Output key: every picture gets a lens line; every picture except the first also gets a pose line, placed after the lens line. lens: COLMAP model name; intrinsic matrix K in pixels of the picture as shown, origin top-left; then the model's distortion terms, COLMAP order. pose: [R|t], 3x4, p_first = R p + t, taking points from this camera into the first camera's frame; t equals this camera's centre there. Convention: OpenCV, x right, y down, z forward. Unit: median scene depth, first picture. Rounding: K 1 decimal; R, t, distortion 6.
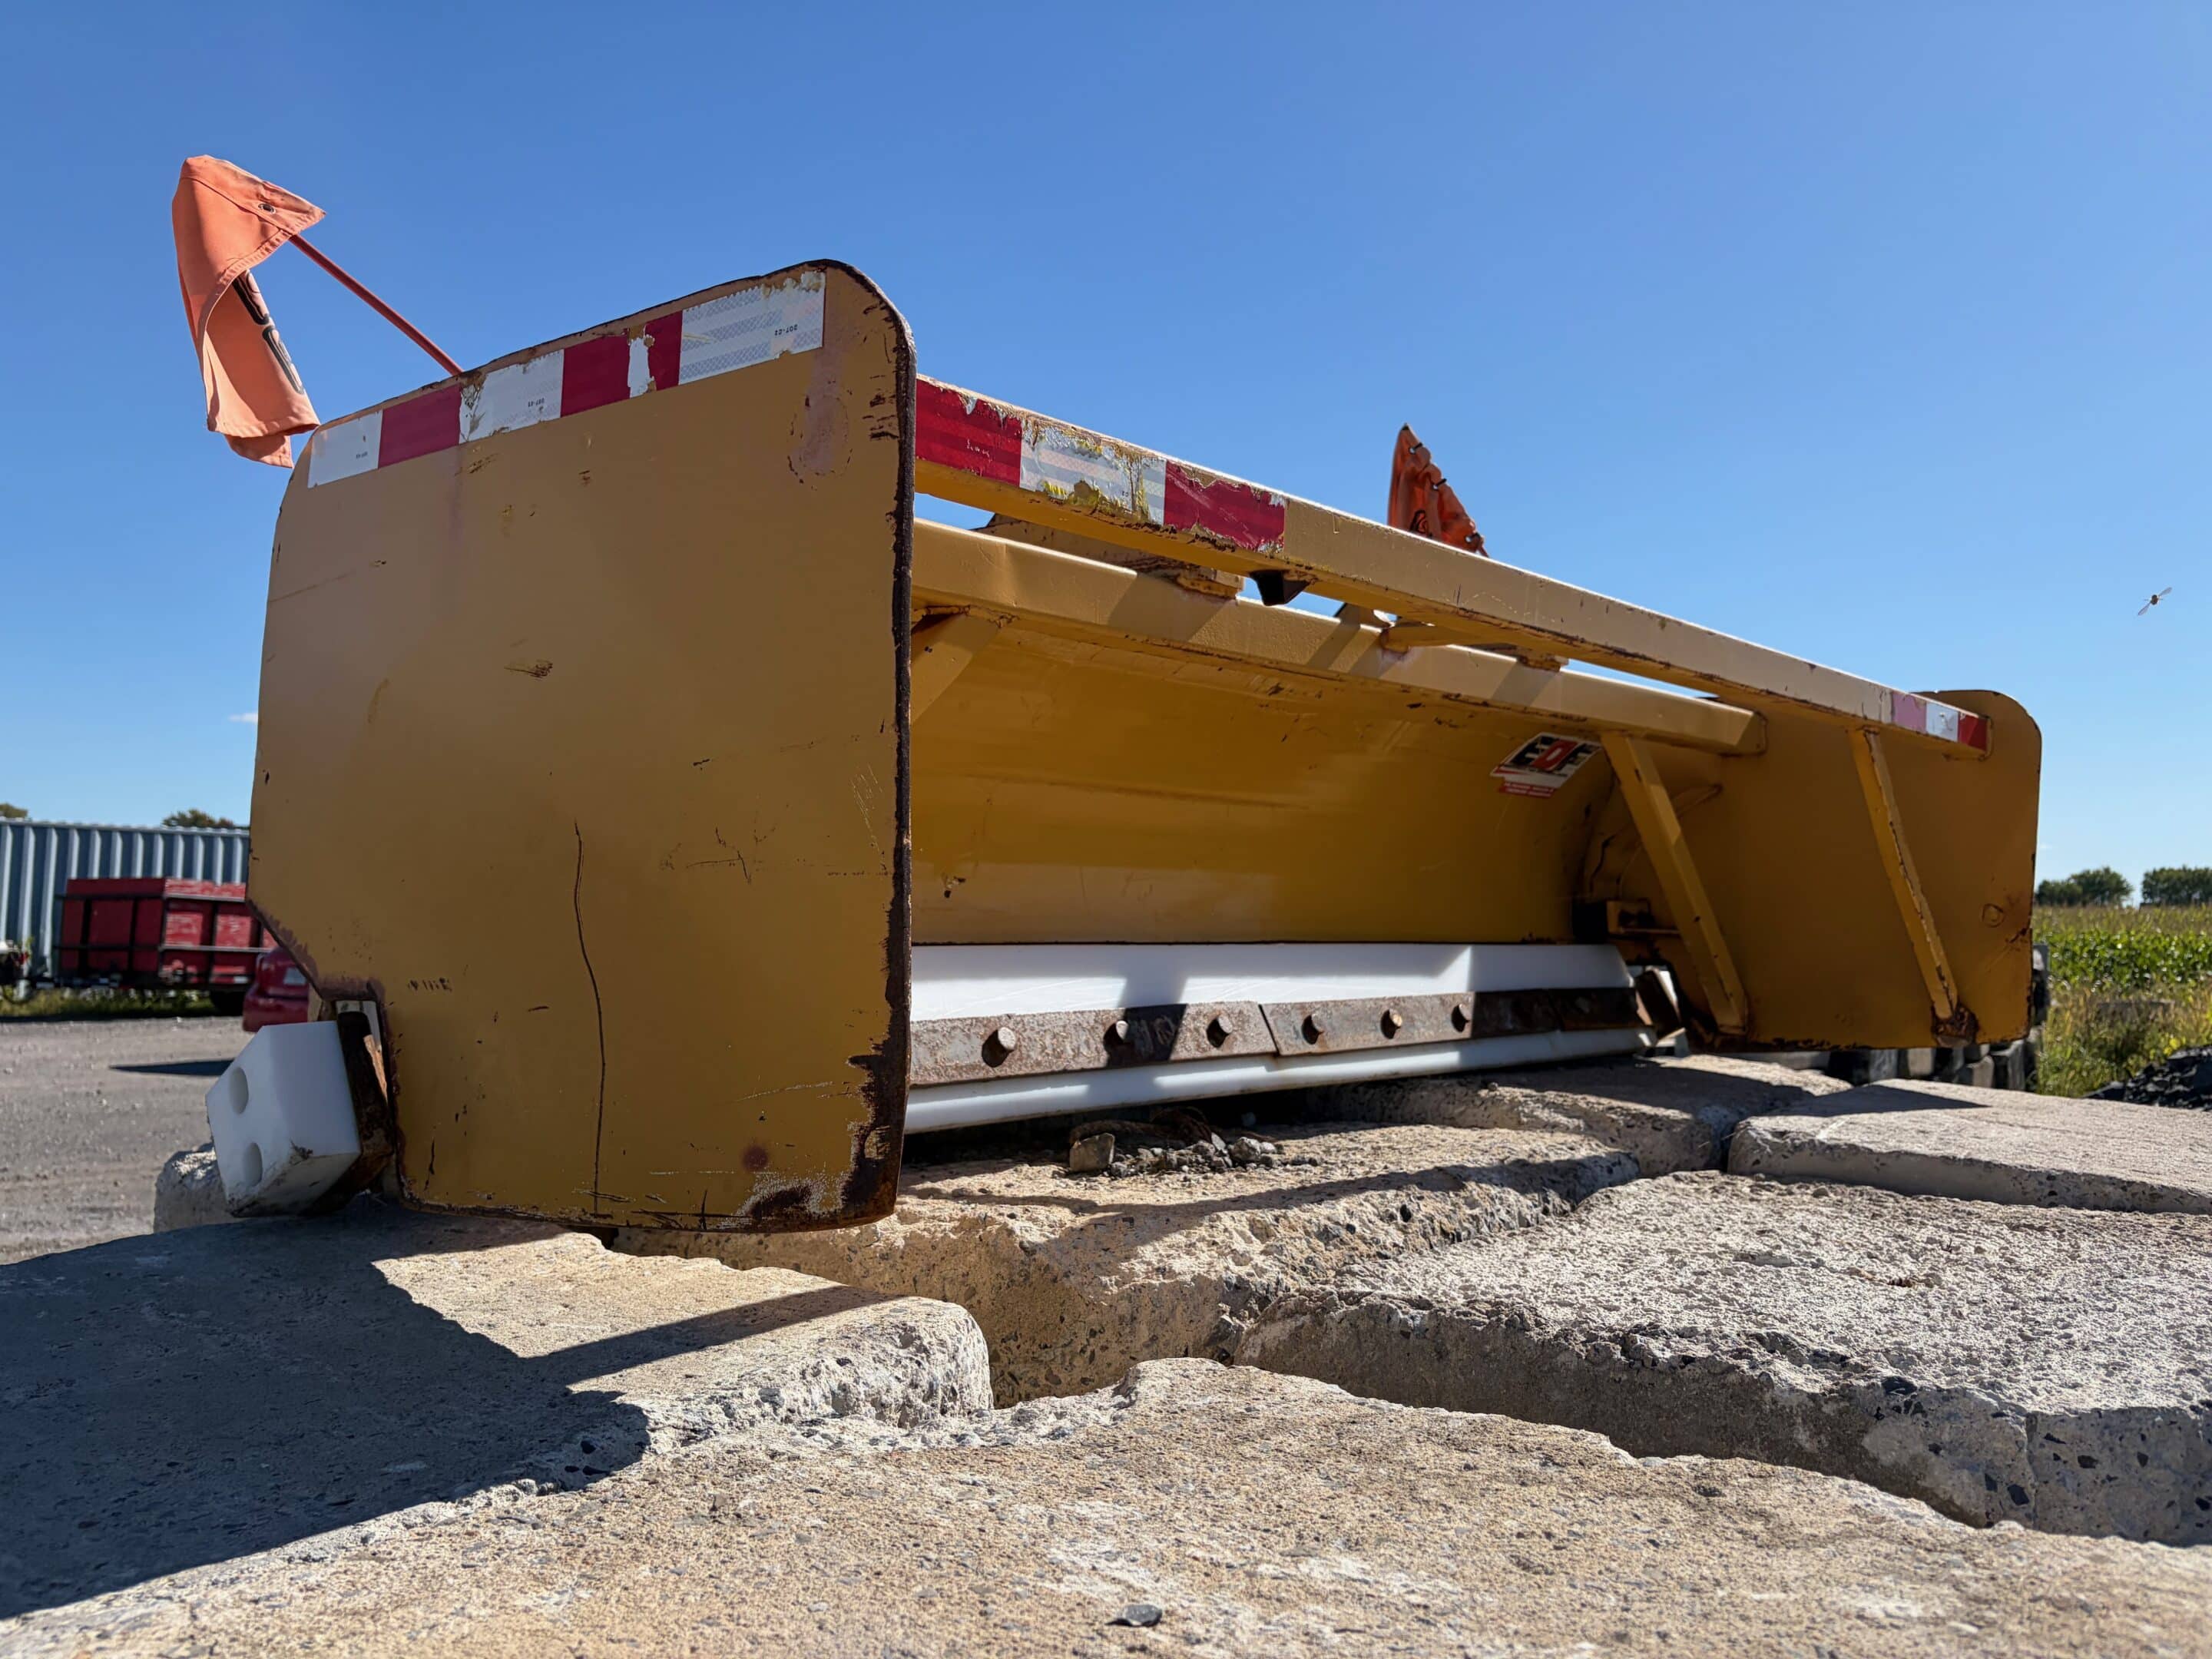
lens RADIAL K [[1667.5, 0, 1104.1], [0, 1667.5, 822.7], [0, 0, 1]] dist [0.009267, 0.001189]
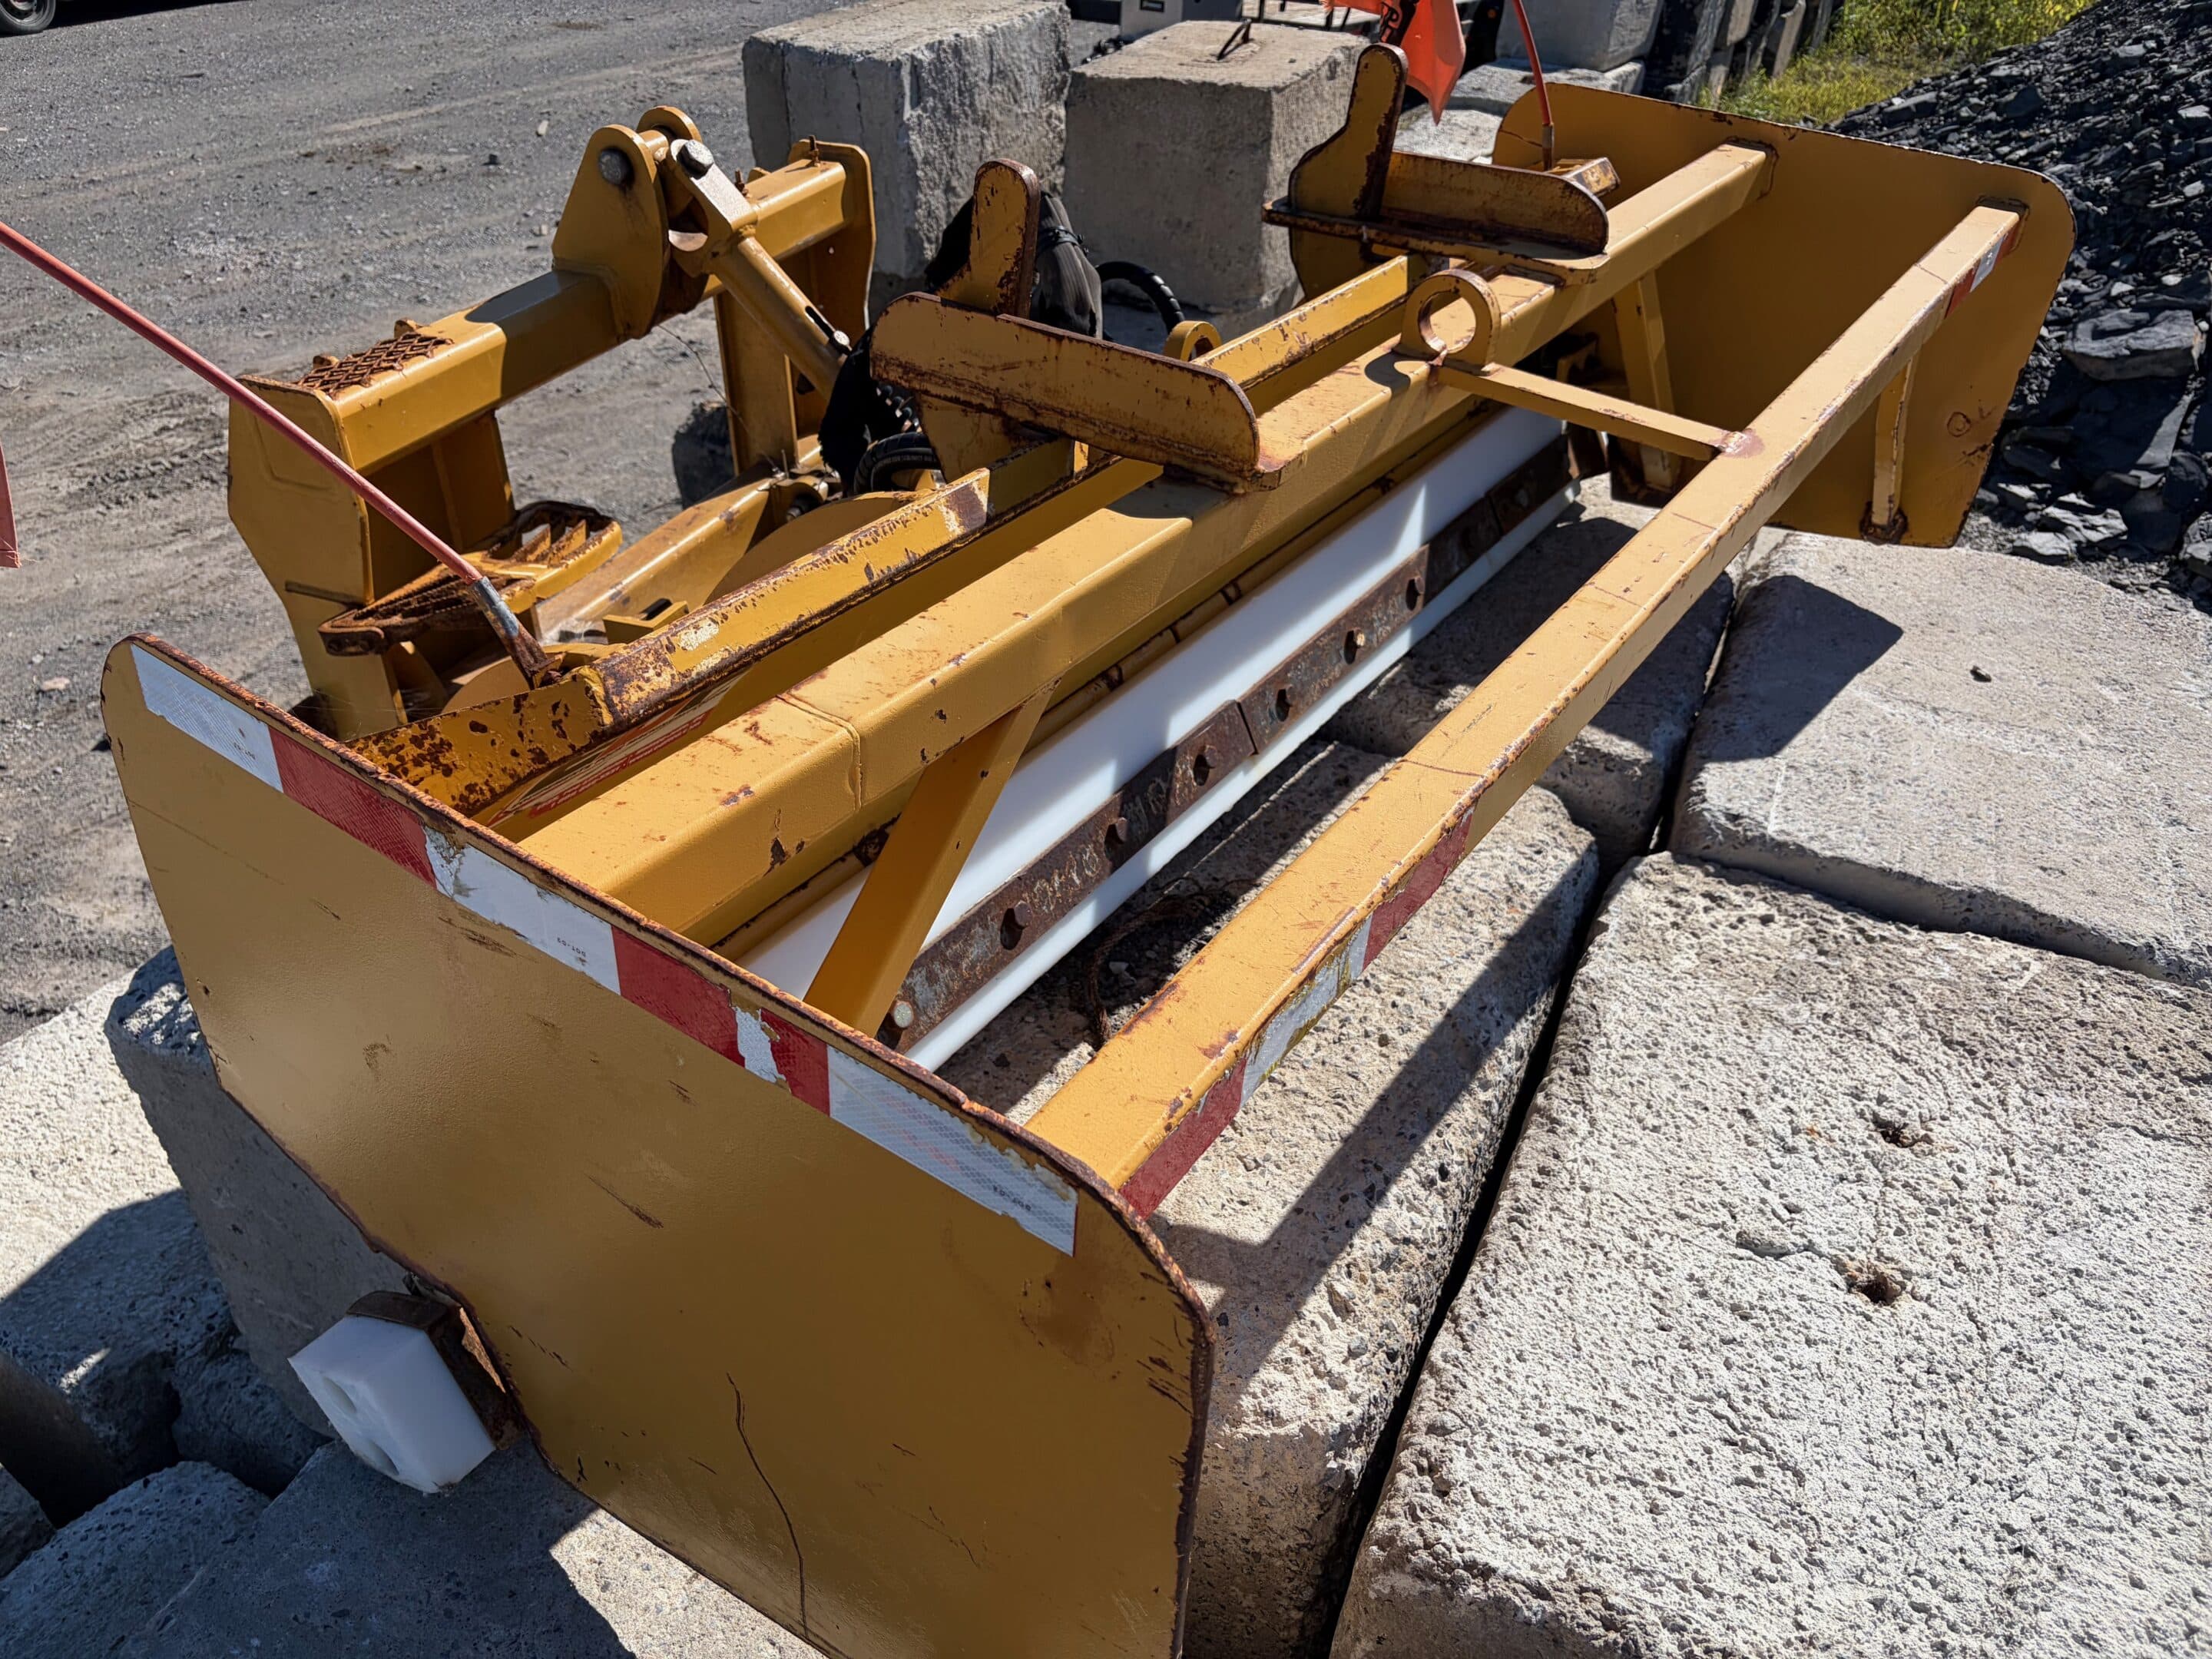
lens RADIAL K [[1667.5, 0, 1103.3], [0, 1667.5, 825.6], [0, 0, 1]] dist [0.009267, 0.001189]
pose [[0.989539, -0.073040, 0.124412, -0.185104], [-0.017704, 0.794370, 0.607176, -0.714975], [-0.143177, -0.603026, 0.784767, 0.393417]]
